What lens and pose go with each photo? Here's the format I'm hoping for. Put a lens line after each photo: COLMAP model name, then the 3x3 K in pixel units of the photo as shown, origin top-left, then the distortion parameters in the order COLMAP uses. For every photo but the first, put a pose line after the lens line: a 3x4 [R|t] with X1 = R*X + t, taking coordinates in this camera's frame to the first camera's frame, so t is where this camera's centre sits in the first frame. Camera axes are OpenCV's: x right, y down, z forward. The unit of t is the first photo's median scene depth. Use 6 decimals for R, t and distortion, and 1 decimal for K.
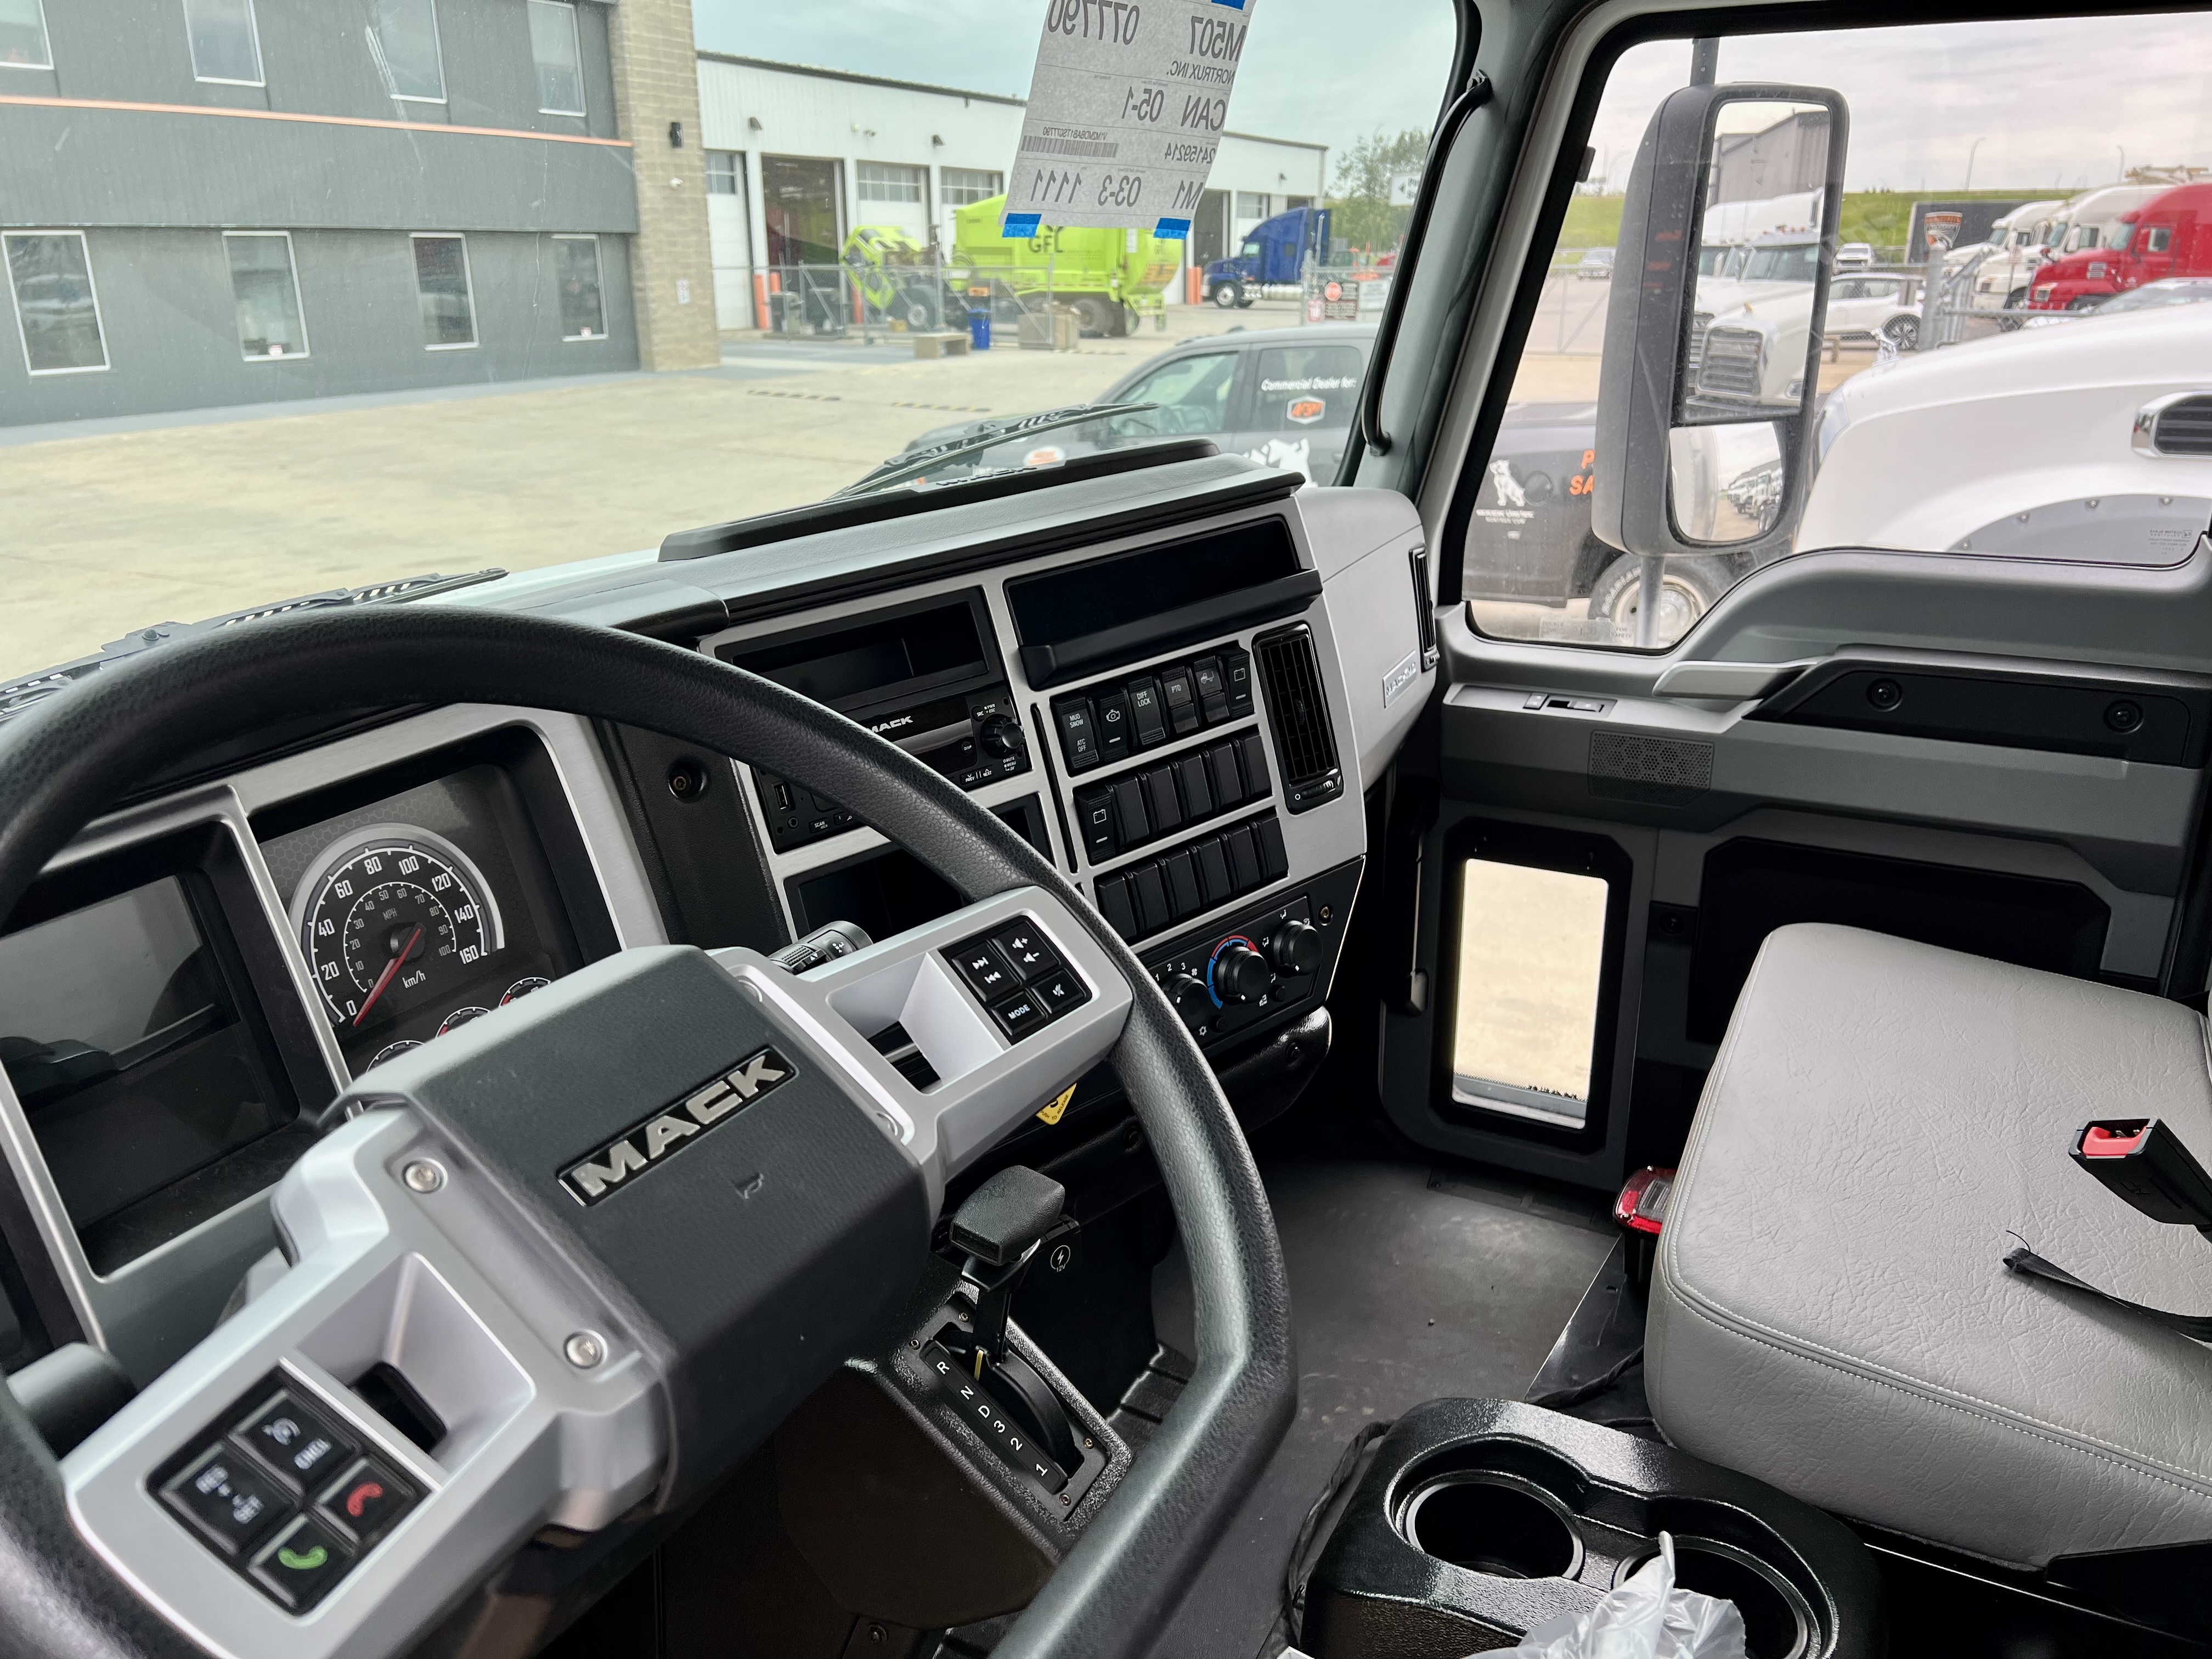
lens RADIAL K [[1841.1, 0, 1109.0], [0, 1841.1, 825.2], [0, 0, 1]] dist [0.130637, -0.208523]
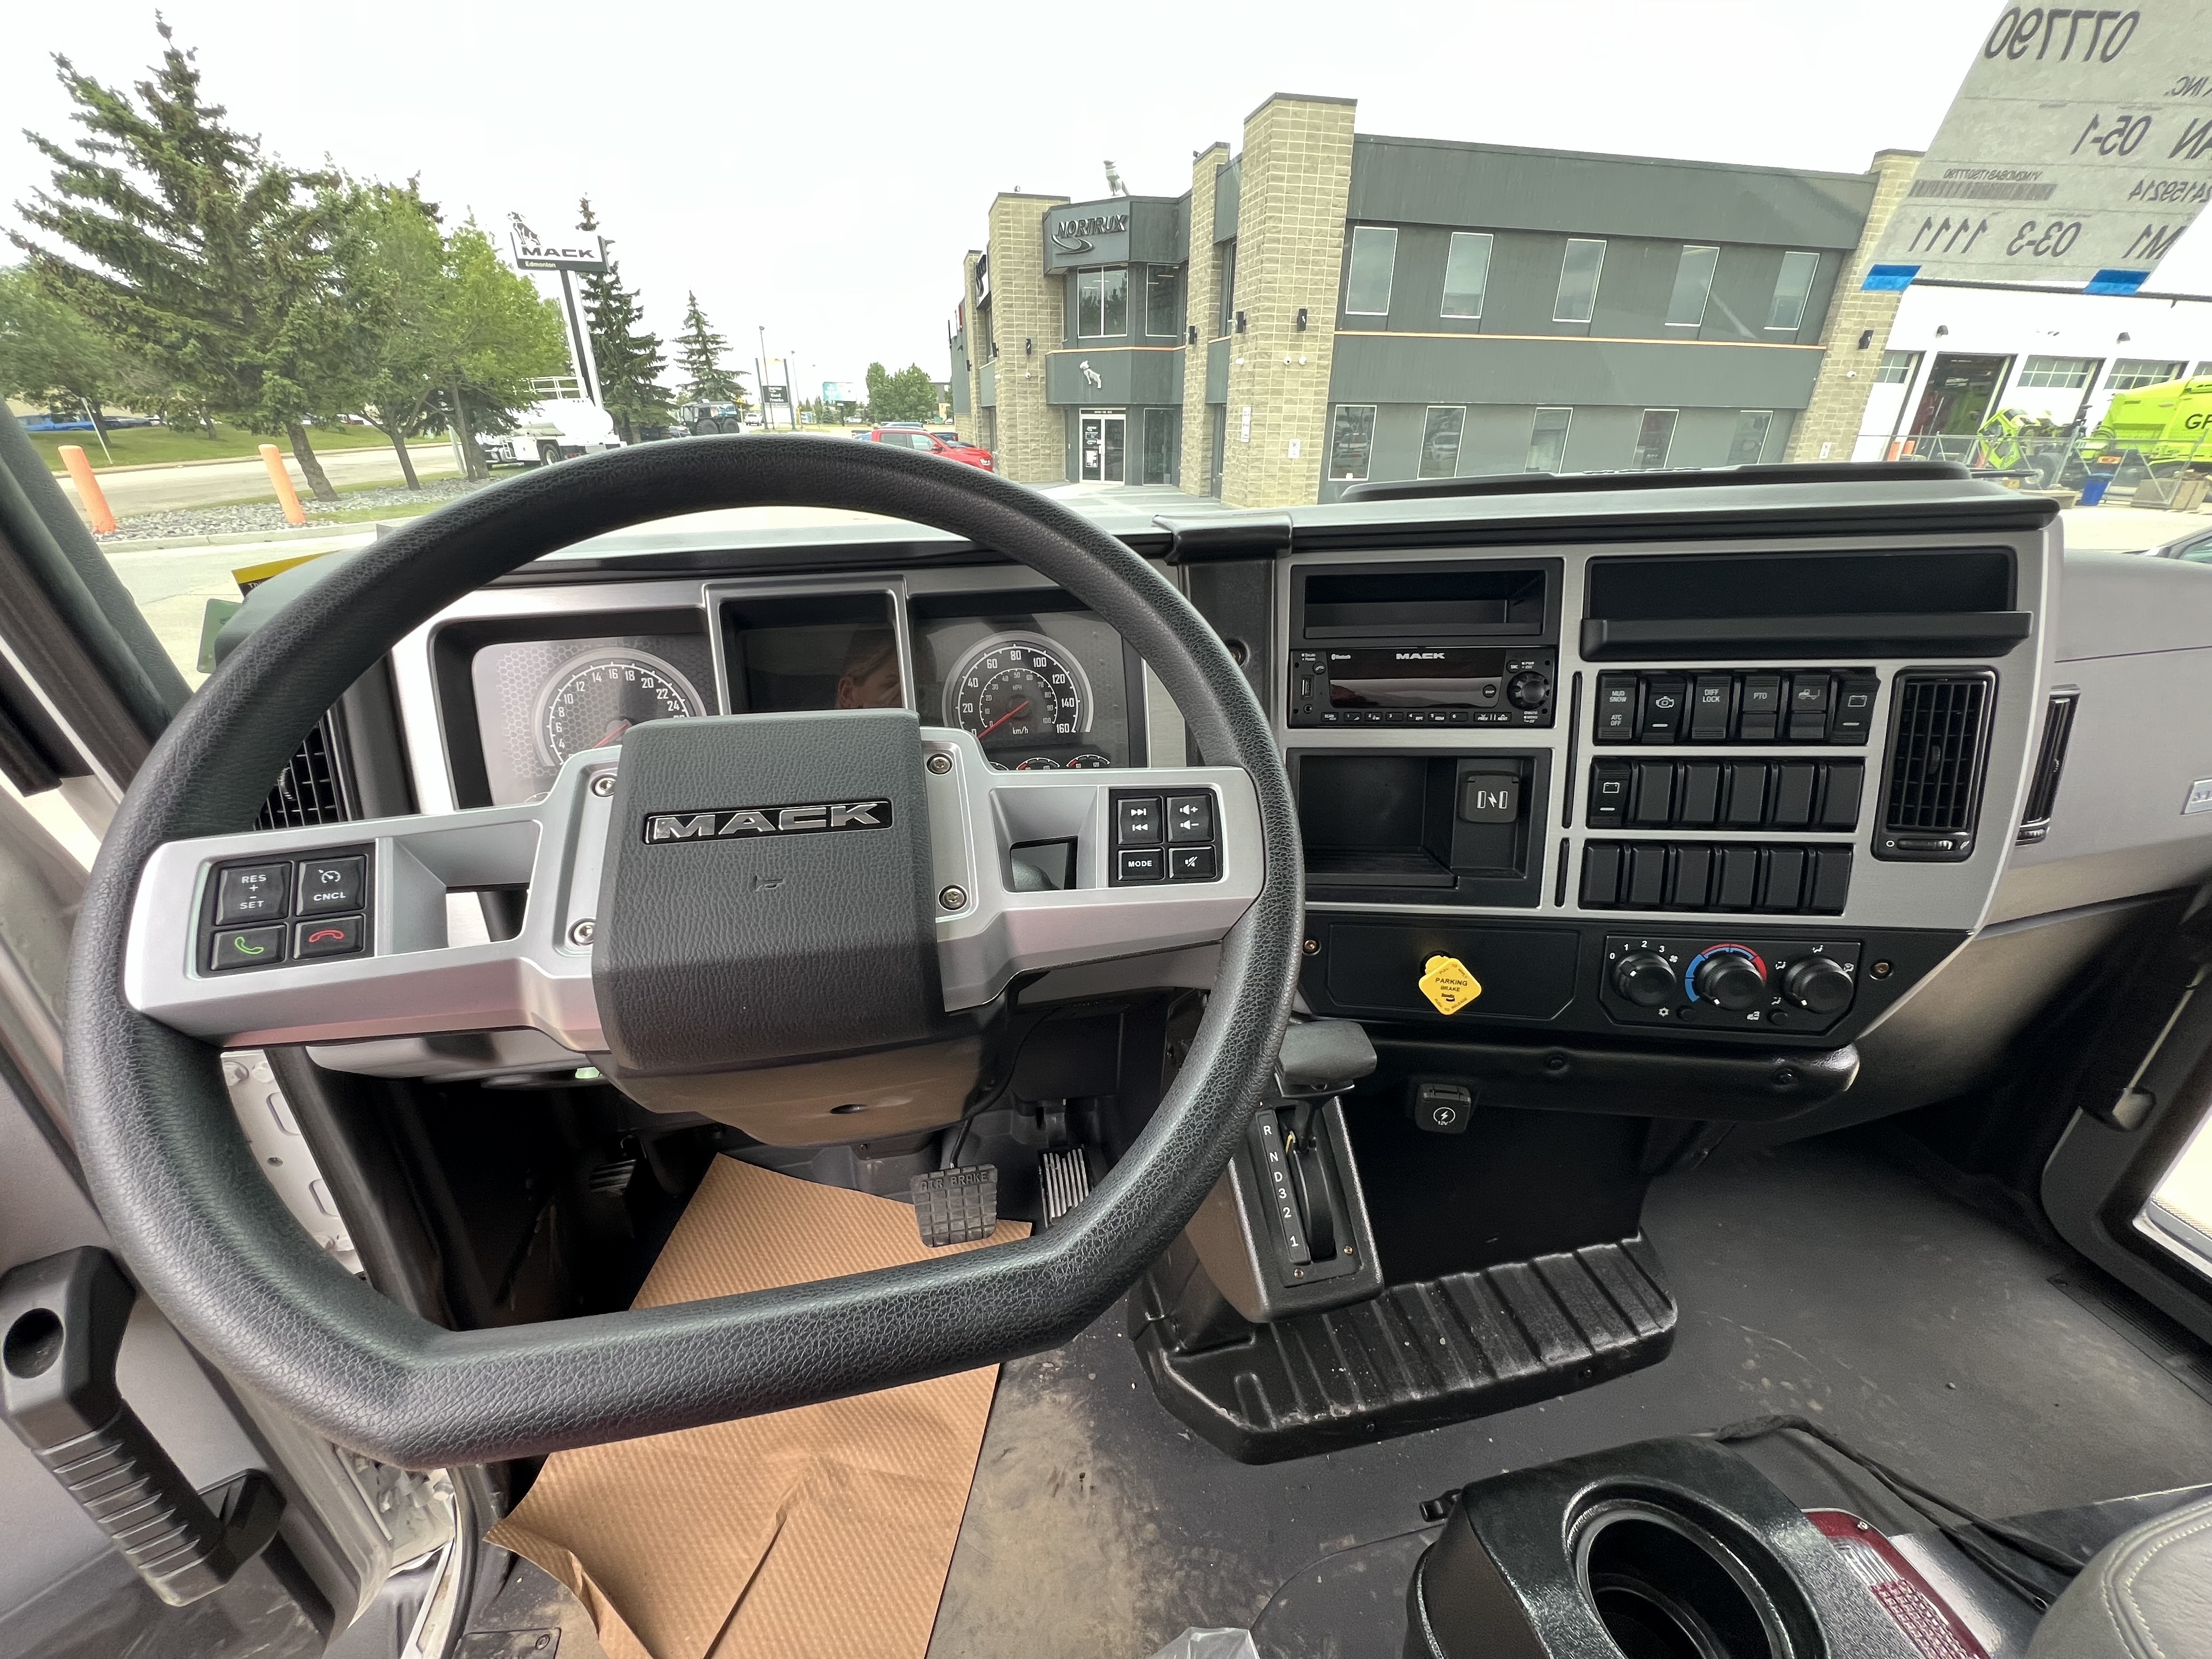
lens RADIAL K [[942.4, 0, 1104.5], [0, 942.4, 838.3], [0, 0, 1]] dist [0.008762, 0.001156]
pose [[0.628967, 0.331945, -0.703002, 0.166933], [-0.262878, 0.941807, 0.209511, -0.011952], [0.731639, 0.053028, 0.679627, 0.317141]]
